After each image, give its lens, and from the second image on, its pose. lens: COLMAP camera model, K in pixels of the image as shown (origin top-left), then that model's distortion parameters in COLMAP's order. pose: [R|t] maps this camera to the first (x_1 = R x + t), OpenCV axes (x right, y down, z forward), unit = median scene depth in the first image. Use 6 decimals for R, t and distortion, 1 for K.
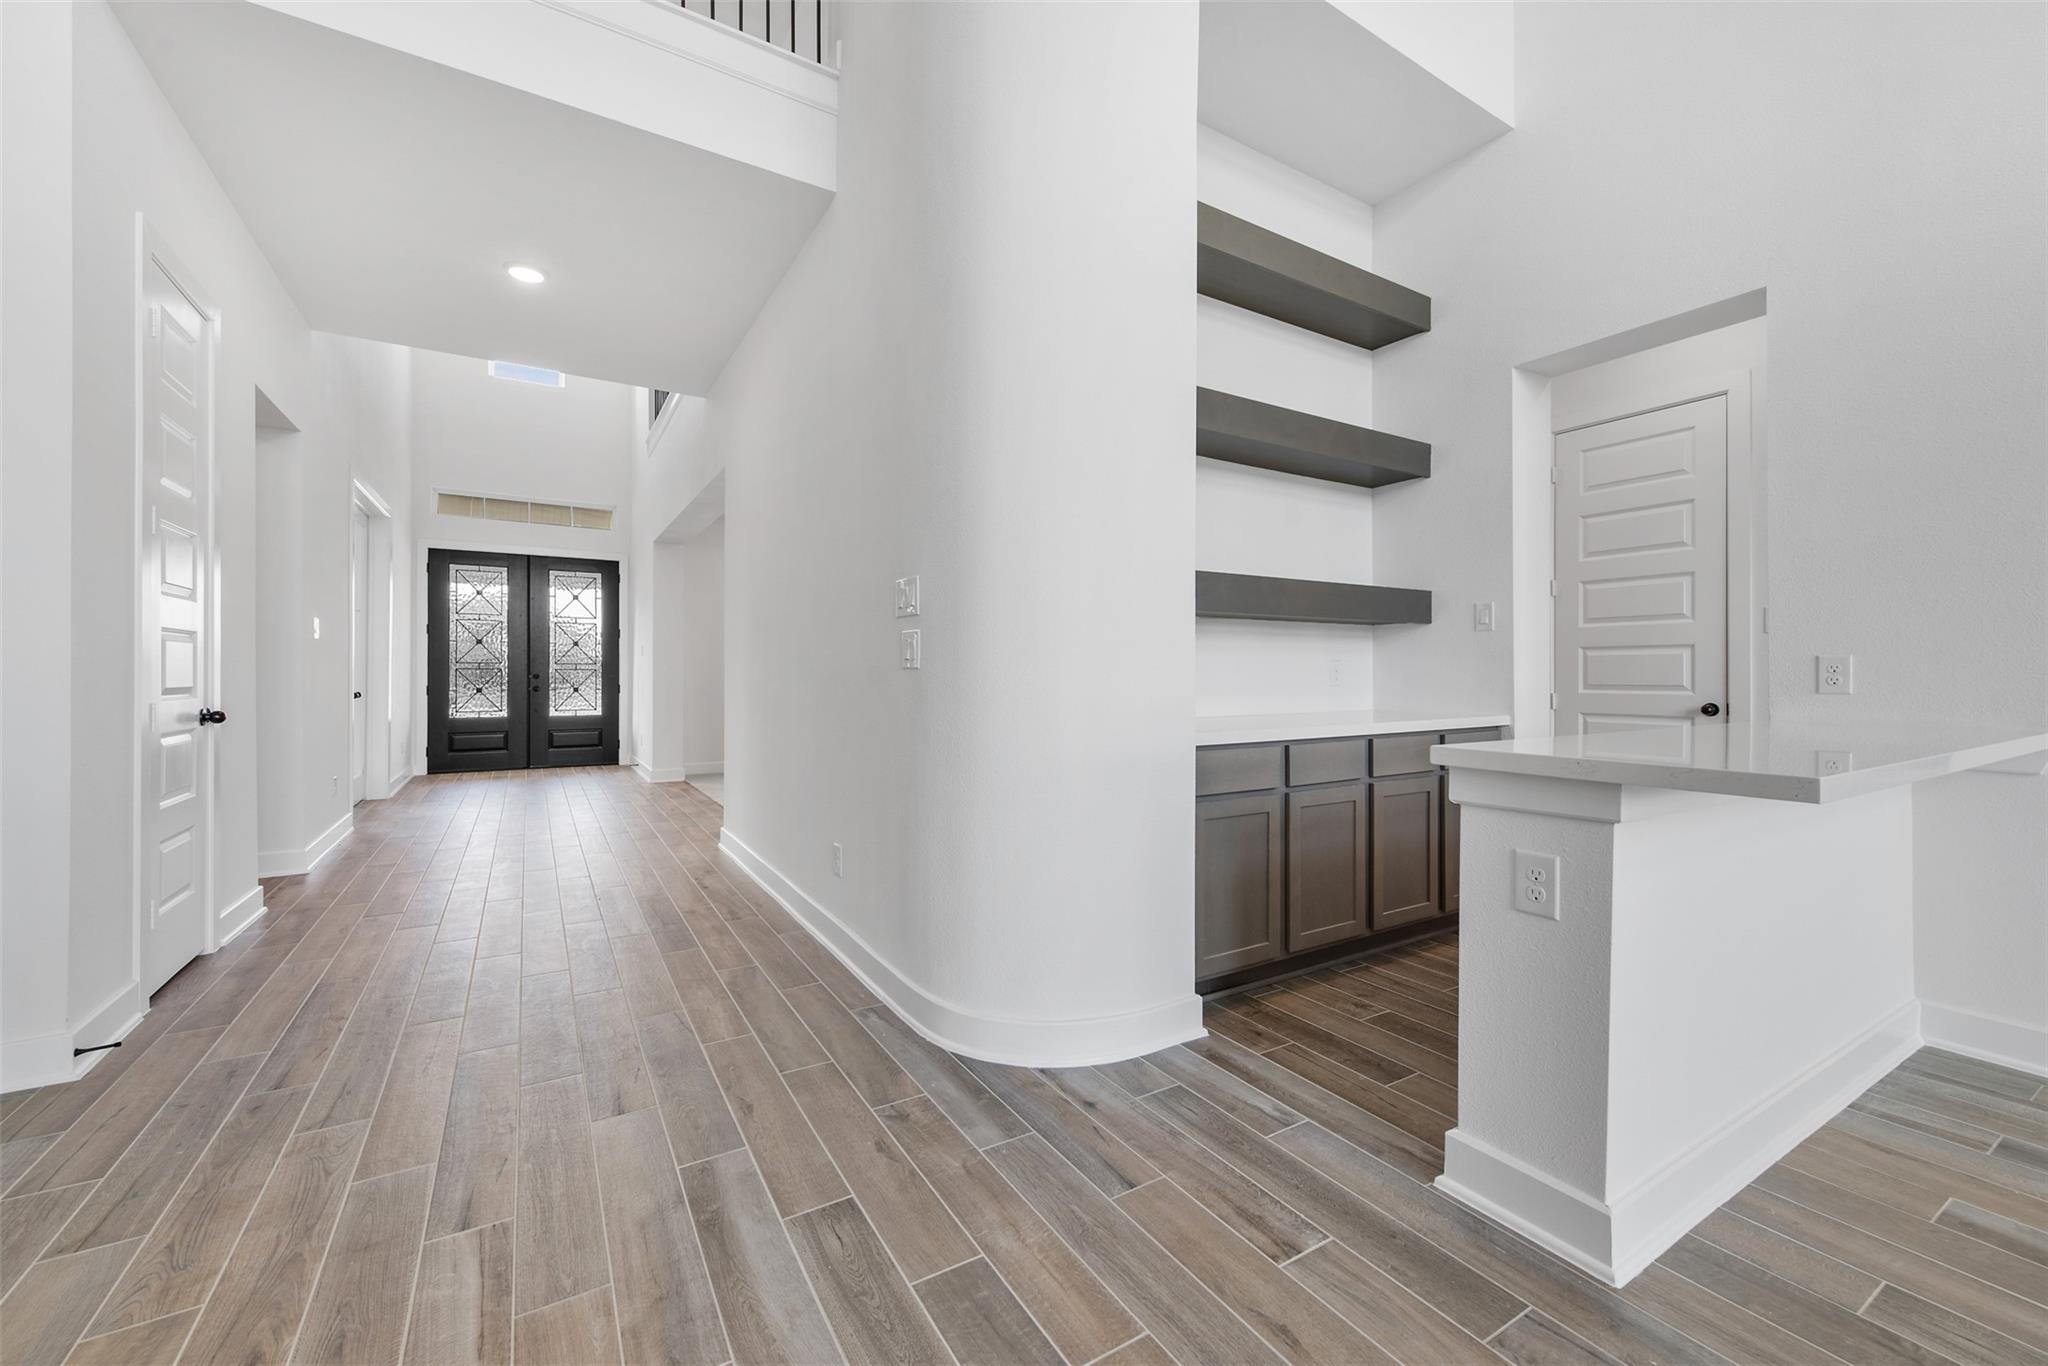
lens RADIAL K [[802.8, 0, 1027.2], [0, 802.8, 672.9], [0, 0, 1]] dist [0.013277, -0.003420]
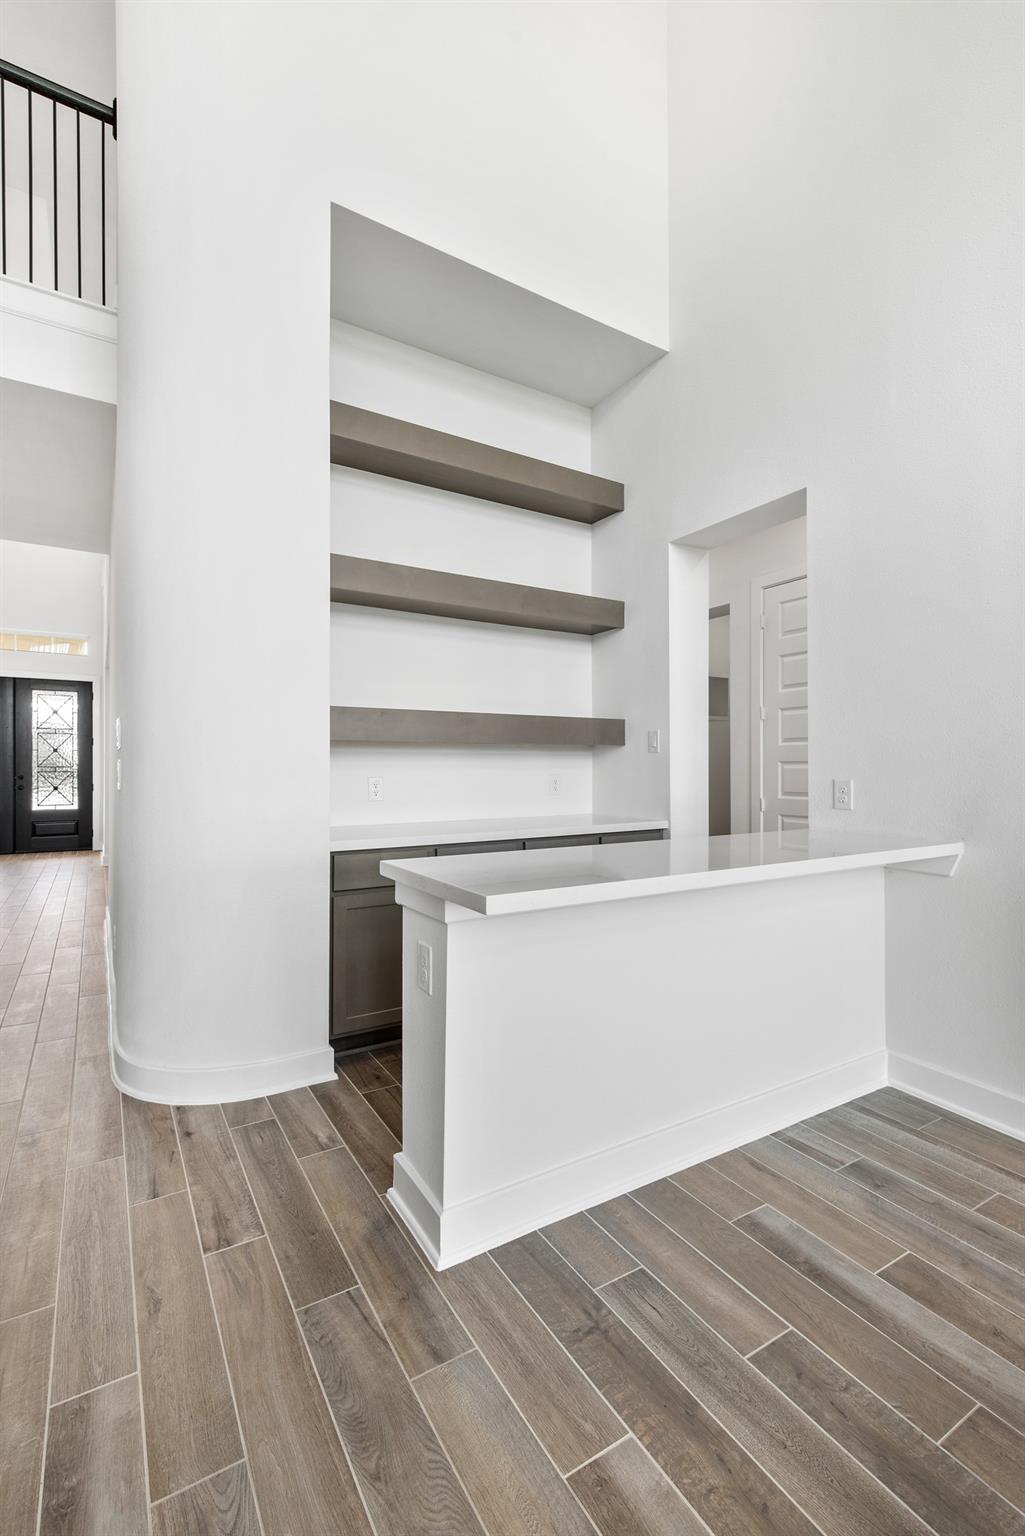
lens RADIAL K [[678.0, 0, 509.9], [0, 678.0, 765.2], [0, 0, 1]] dist [0.003998, -0.000231]
pose [[0.999983, -0.001206, -0.005638, 0.520106], [0.001198, 0.999998, -0.001404, -0.046953], [0.005639, 0.001397, 0.999983, -0.076252]]
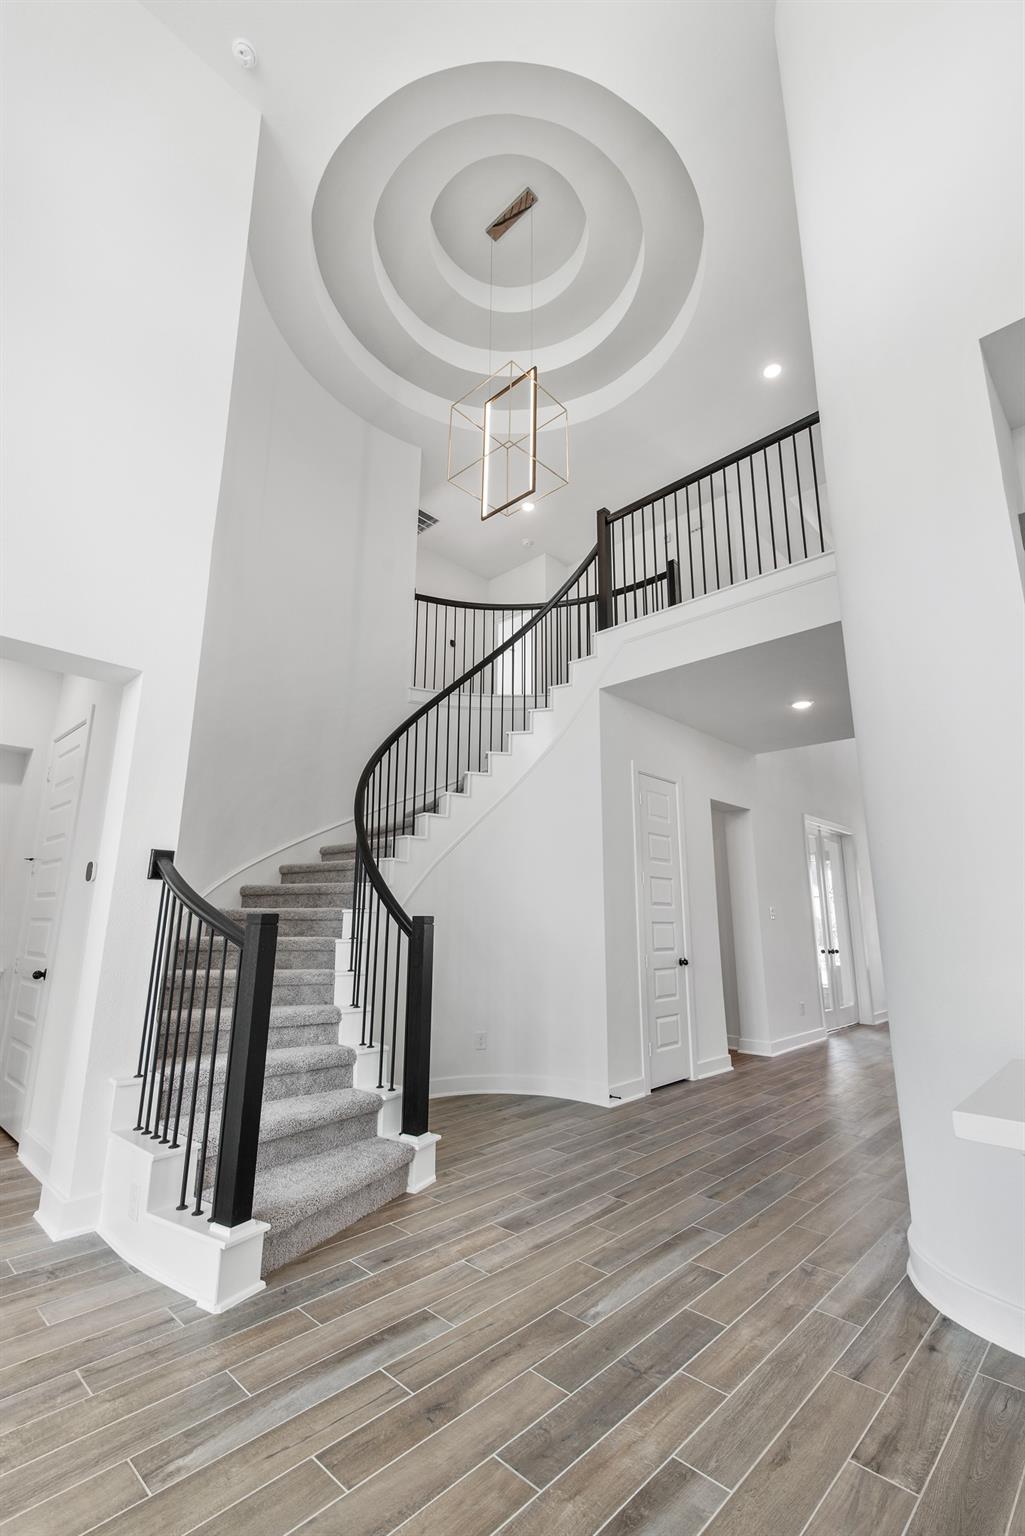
lens RADIAL K [[682.9, 0, 520.3], [0, 682.9, 762.0], [0, 0, 1]] dist [0.005309, 0.000659]
pose [[0.267155, -0.221703, -0.937804, 0.902271], [-0.007012, 0.972702, -0.231951, -0.049003], [0.963628, 0.068543, 0.258308, 0.093410]]
